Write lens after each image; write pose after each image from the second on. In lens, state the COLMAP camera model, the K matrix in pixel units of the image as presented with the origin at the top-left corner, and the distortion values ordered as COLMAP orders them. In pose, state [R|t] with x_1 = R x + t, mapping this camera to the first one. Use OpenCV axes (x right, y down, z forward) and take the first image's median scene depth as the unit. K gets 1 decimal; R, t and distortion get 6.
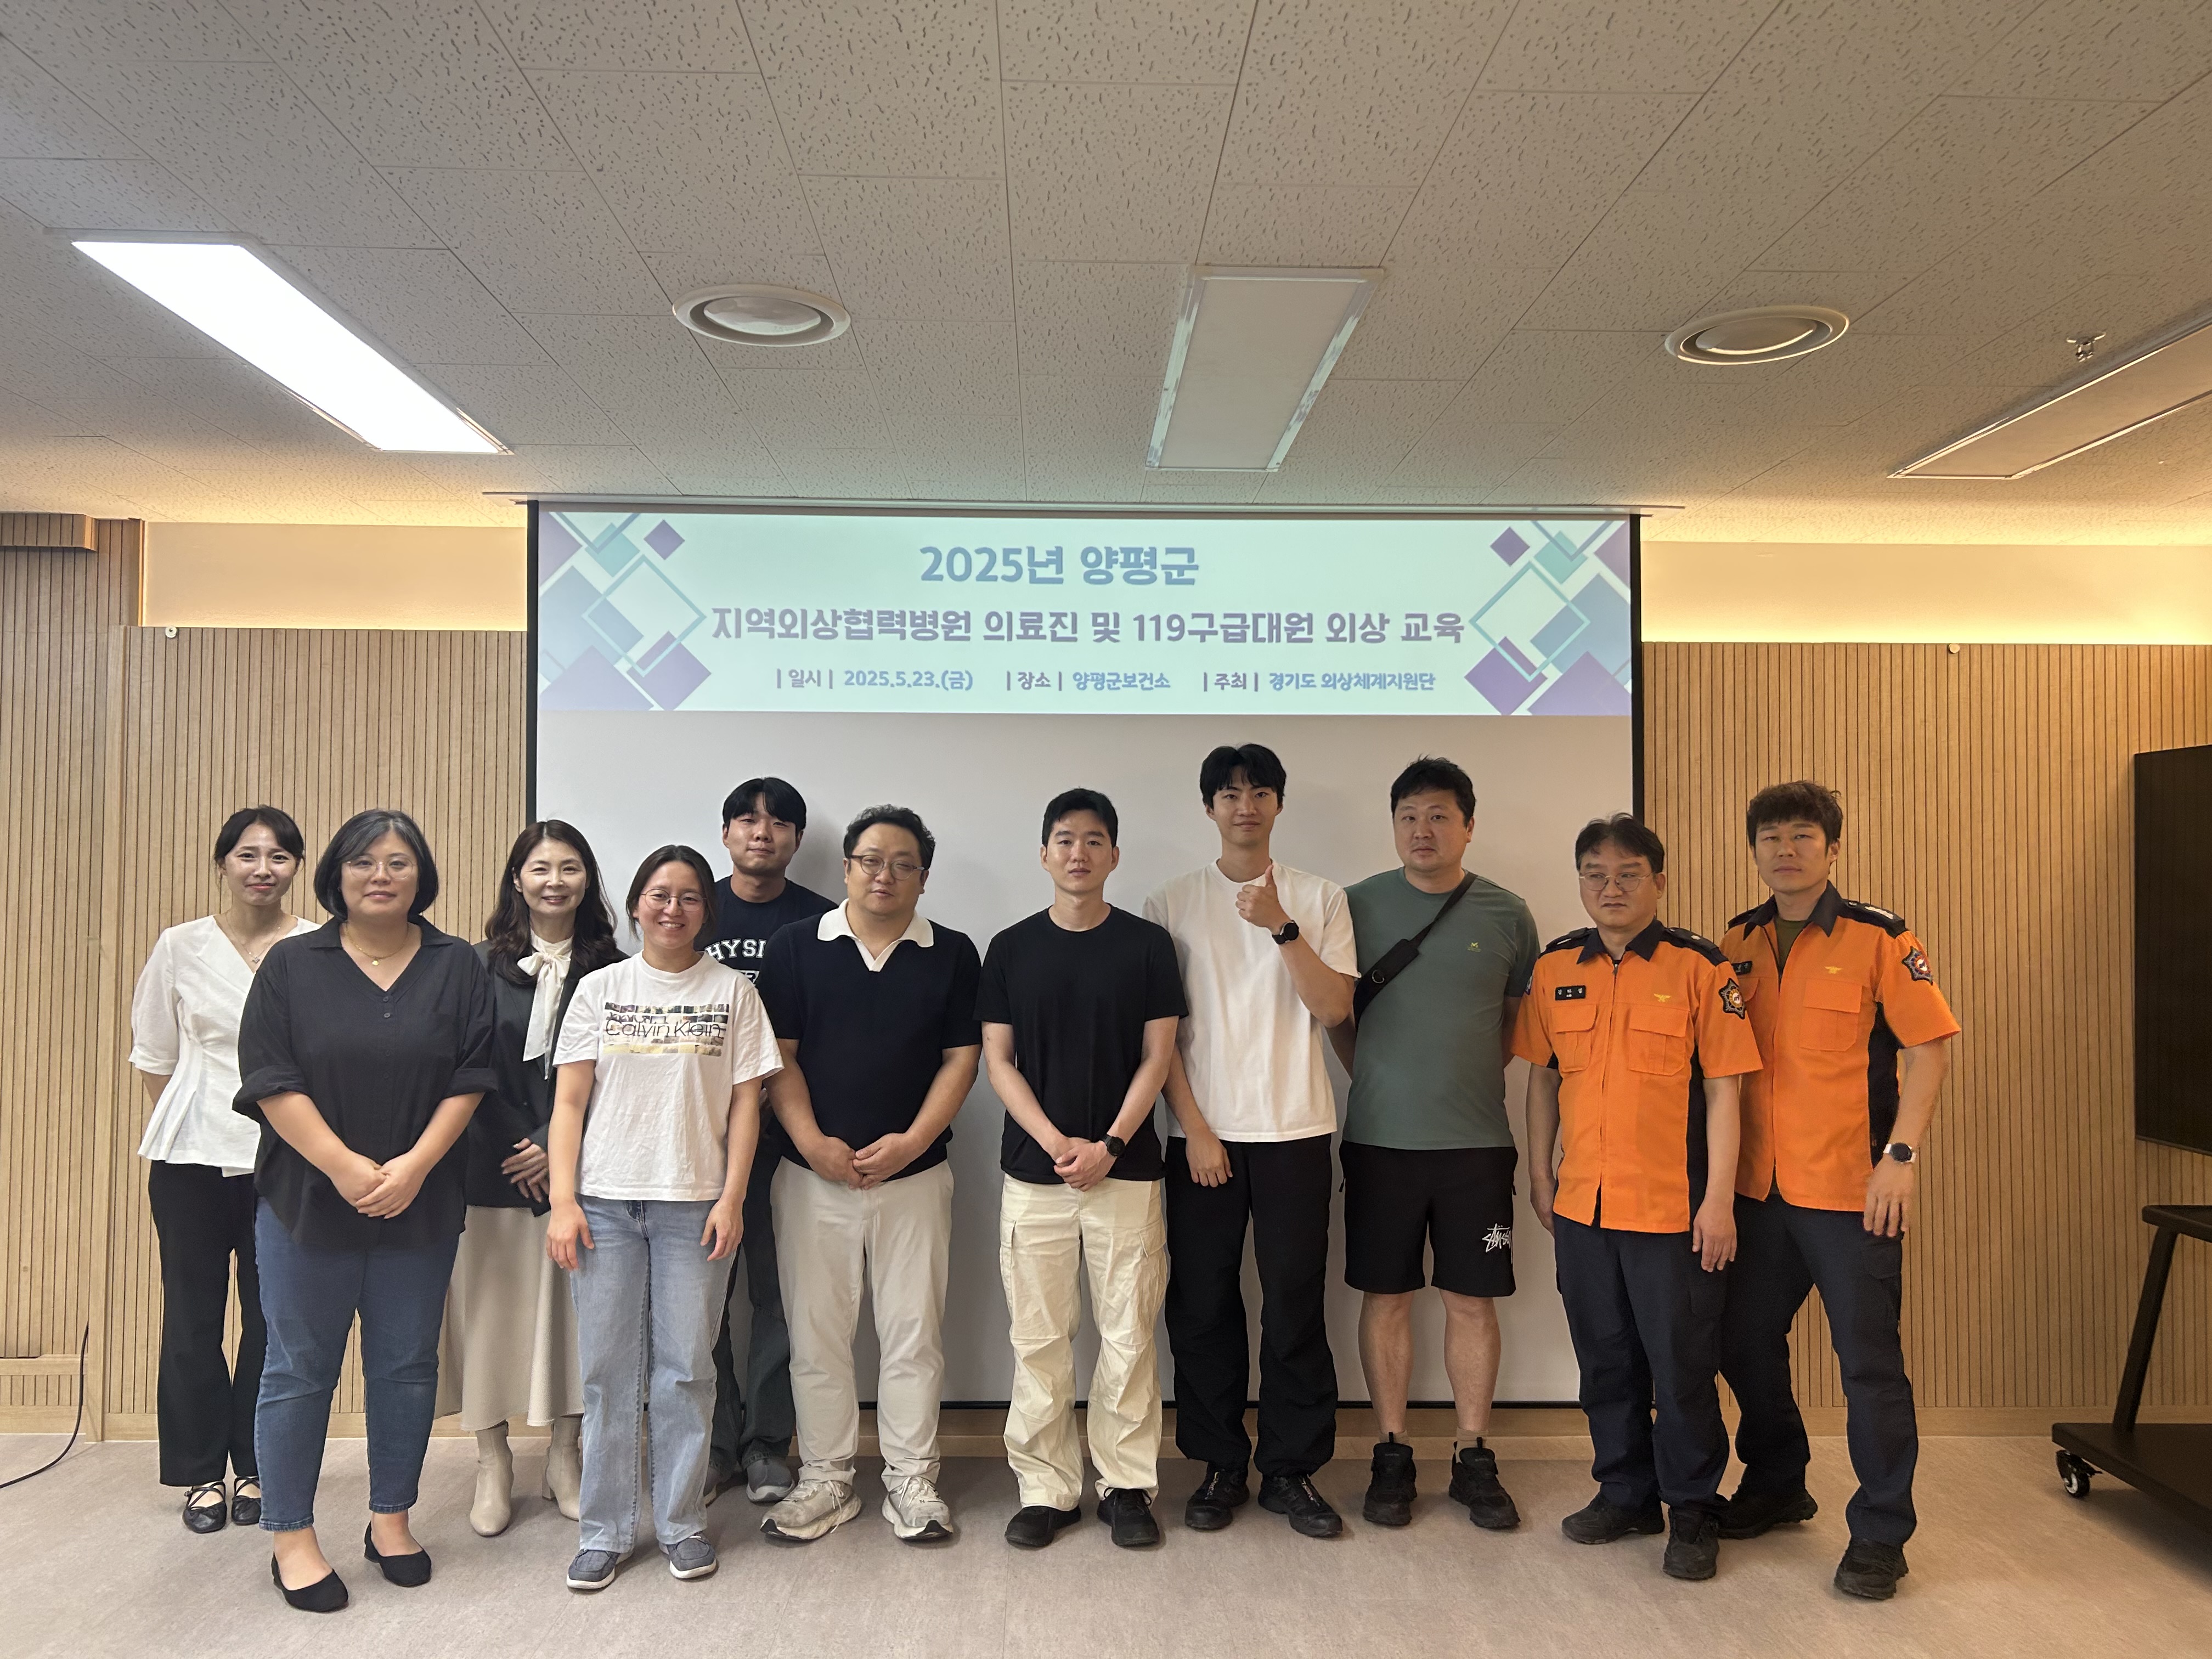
lens RADIAL K [[1672.7, 0, 1103.3], [0, 1672.7, 808.3], [0, 0, 1]] dist [0.016045, -0.009910]
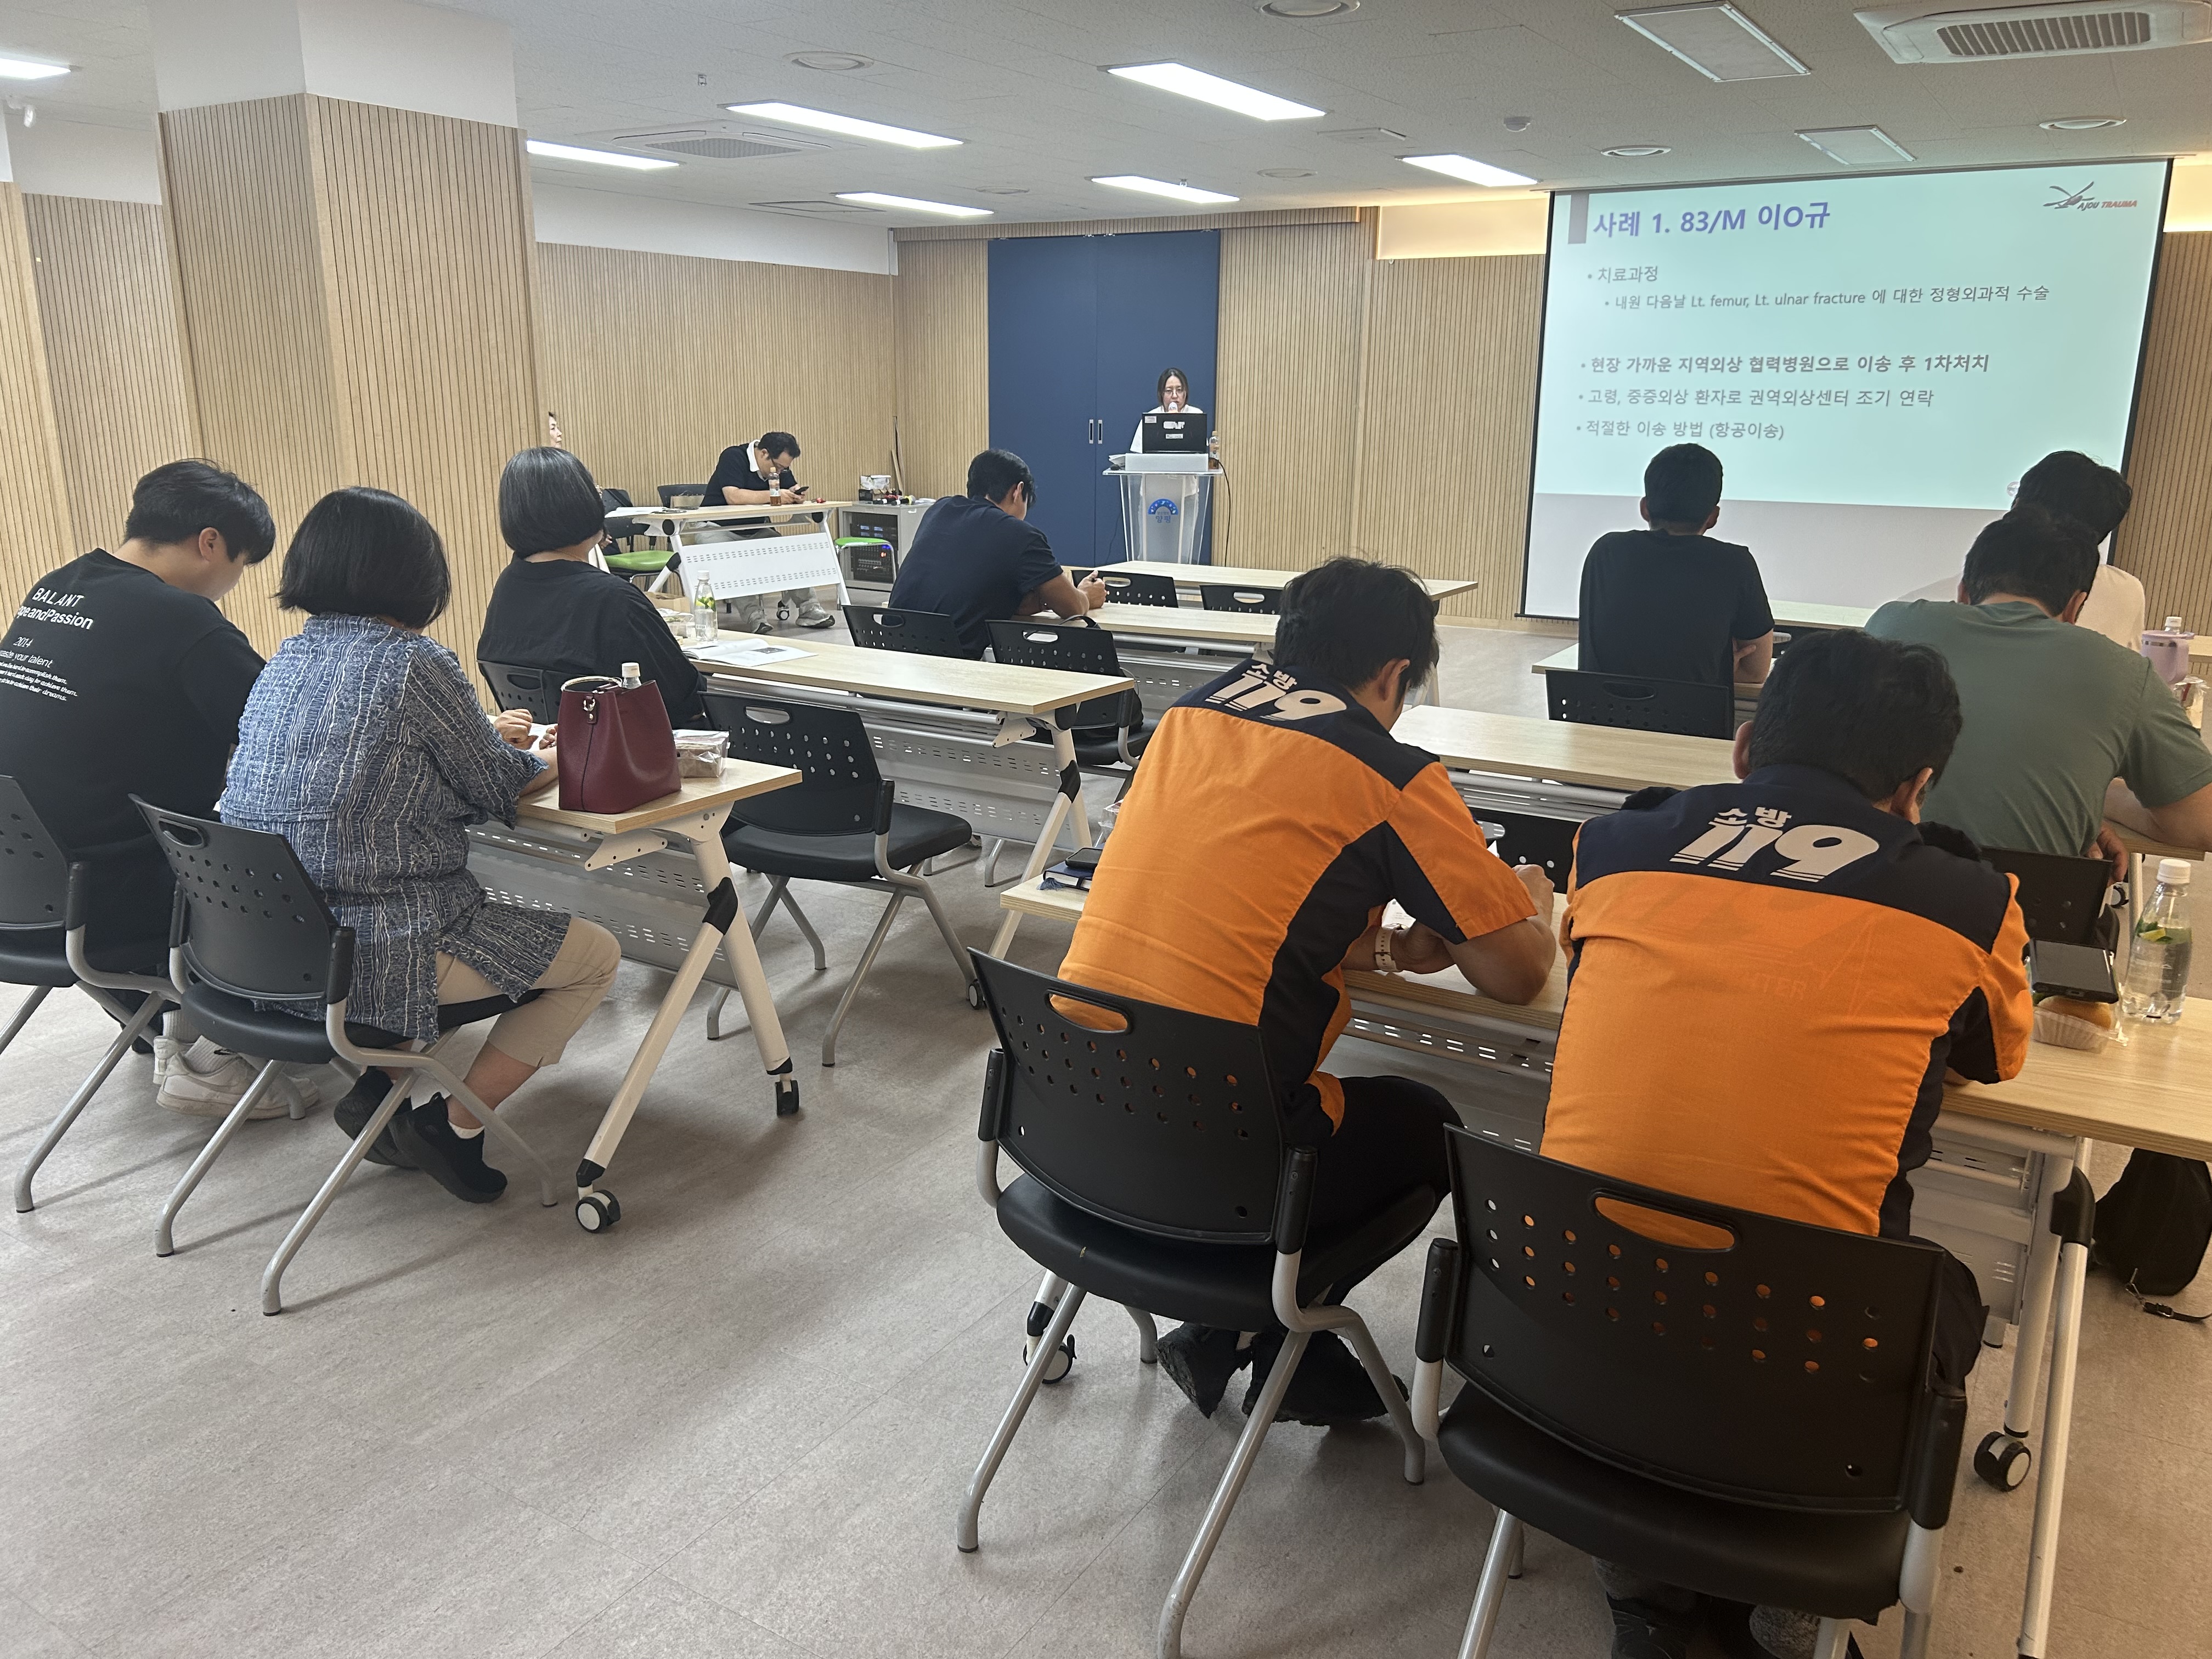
lens RADIAL K [[1672.7, 0, 1102.8], [0, 1672.7, 826.5], [0, 0, 1]] dist [0.016045, -0.009910]
pose [[0.832614, 0.144409, -0.534696, 0.878648], [0.018609, 0.957571, 0.287594, -0.067758], [0.553541, -0.249405, 0.794600, -2.414817]]
